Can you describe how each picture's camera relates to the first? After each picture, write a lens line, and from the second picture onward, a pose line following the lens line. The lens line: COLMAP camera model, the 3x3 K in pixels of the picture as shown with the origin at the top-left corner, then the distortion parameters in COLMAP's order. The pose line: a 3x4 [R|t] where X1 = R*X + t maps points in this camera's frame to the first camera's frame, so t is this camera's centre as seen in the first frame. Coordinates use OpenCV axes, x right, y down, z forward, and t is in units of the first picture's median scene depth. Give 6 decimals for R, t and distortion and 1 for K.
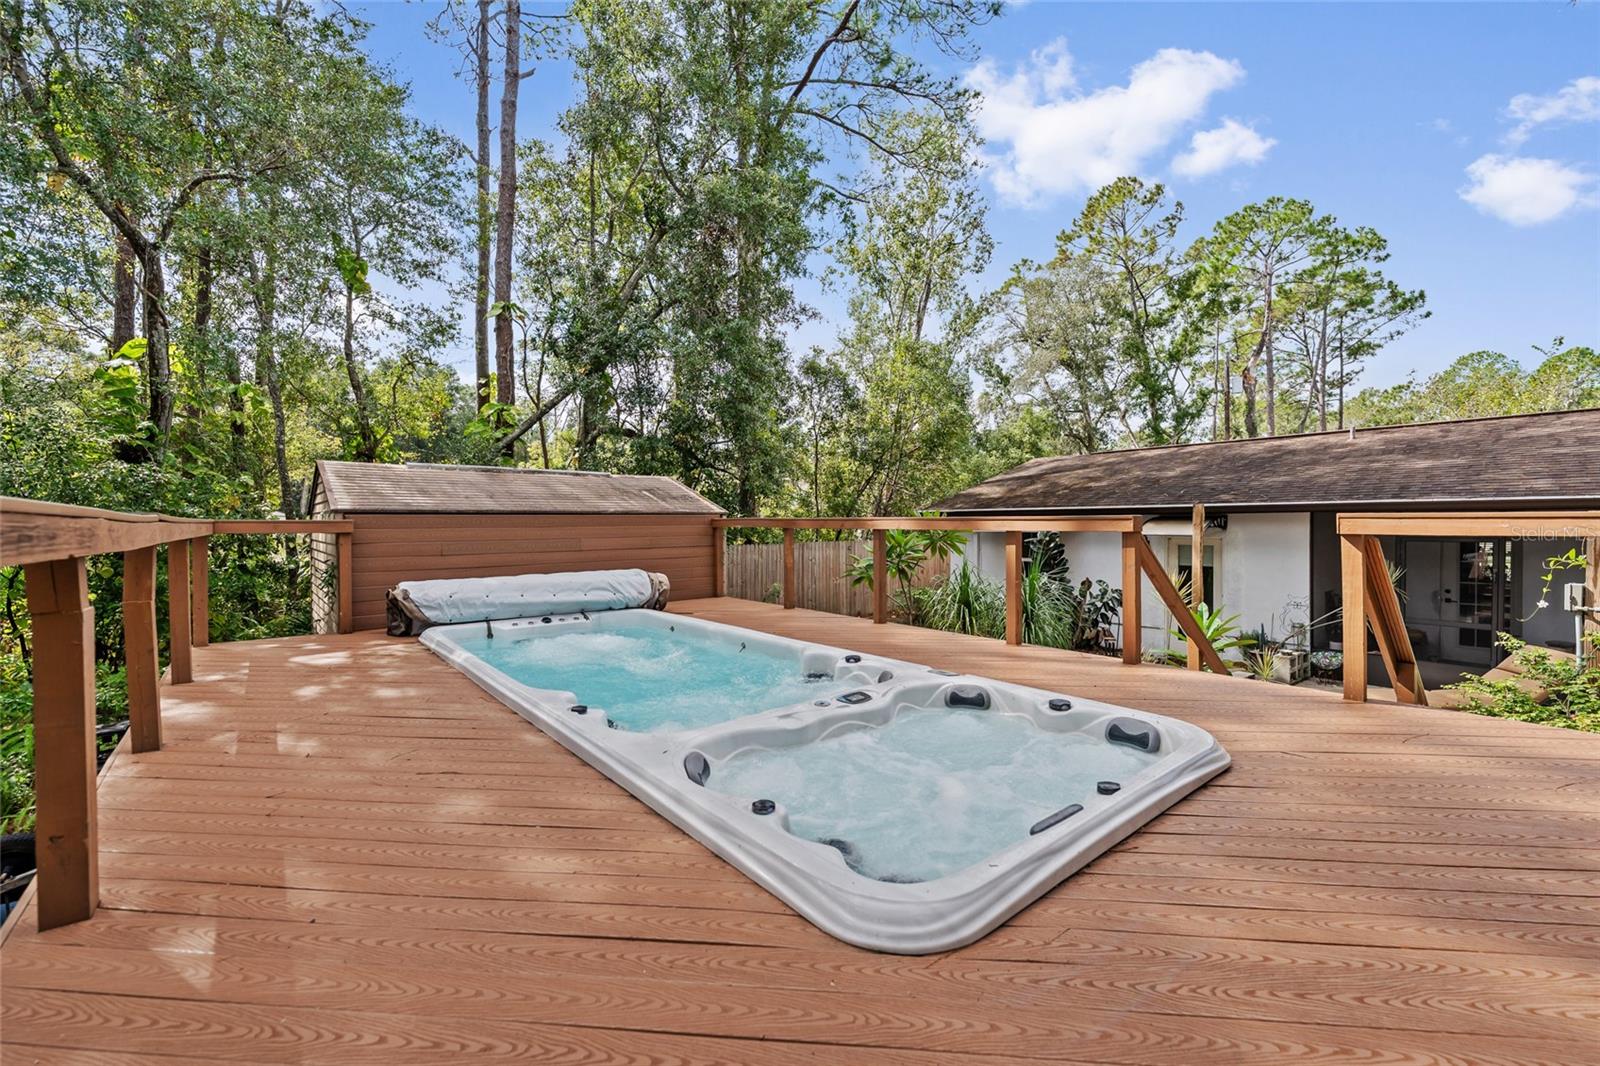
lens RADIAL K [[650.3, 0, 799.9], [0, 650.3, 533.3], [0, 0, 1]] dist [-0.000923, -0.000866]
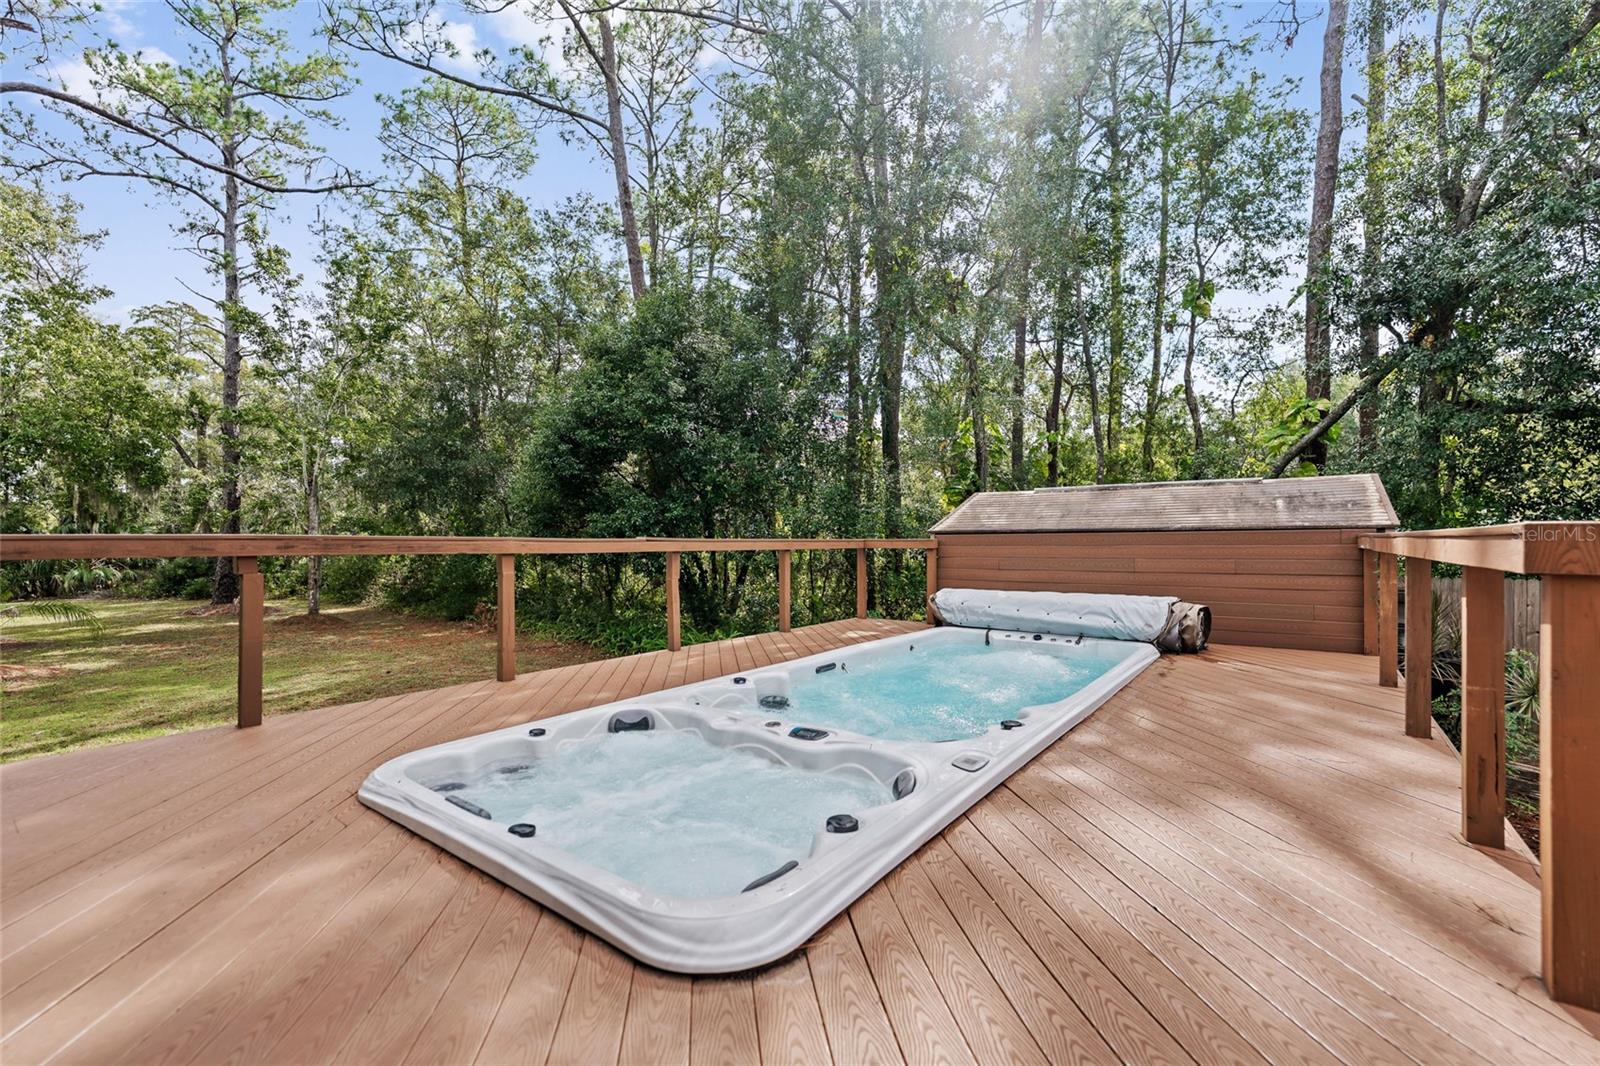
lens RADIAL K [[650.3, 0, 798.9], [0, 650.3, 537.3], [0, 0, 1]] dist [-0.000923, -0.000866]
pose [[0.244246, -0.004707, -0.969702, 0.497705], [-0.013784, 0.999870, -0.008325, -0.008717], [0.969615, 0.015400, 0.244149, 0.387858]]
